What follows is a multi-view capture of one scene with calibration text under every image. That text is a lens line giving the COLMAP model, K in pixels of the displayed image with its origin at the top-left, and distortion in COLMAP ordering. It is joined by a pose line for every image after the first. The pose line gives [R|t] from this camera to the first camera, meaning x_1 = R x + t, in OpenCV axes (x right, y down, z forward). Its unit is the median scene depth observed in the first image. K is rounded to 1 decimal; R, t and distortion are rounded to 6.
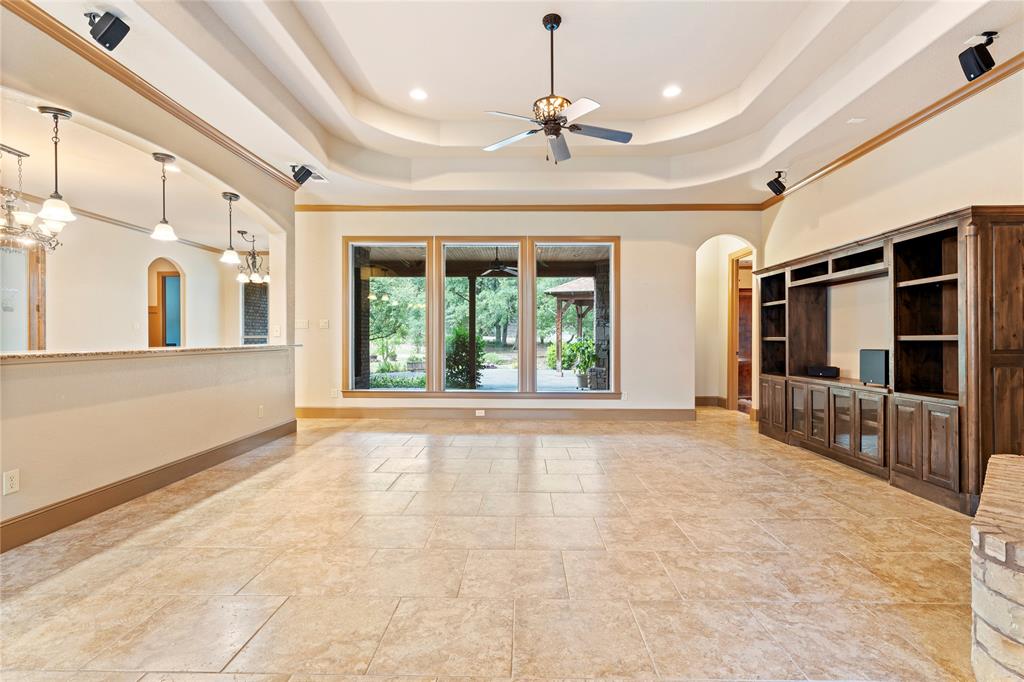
lens RADIAL K [[480.8, 0, 473.0], [0, 480.8, 341.9], [0, 0, 1]] dist [-0.000050, -0.000059]
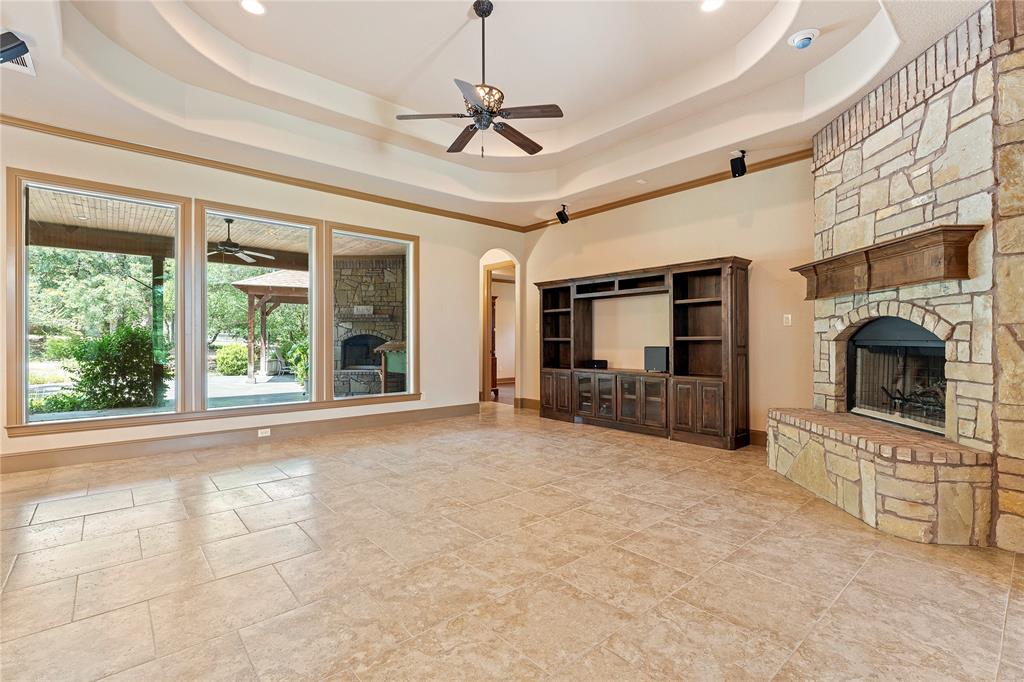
lens RADIAL K [[480.8, 0, 521.4], [0, 480.8, 341.6], [0, 0, 1]] dist [-0.000050, -0.000059]
pose [[0.721152, -0.003628, 0.692768, -0.458979], [0.005093, 0.999987, -0.000065, -0.000772], [-0.692758, 0.003576, 0.721161, 0.266369]]
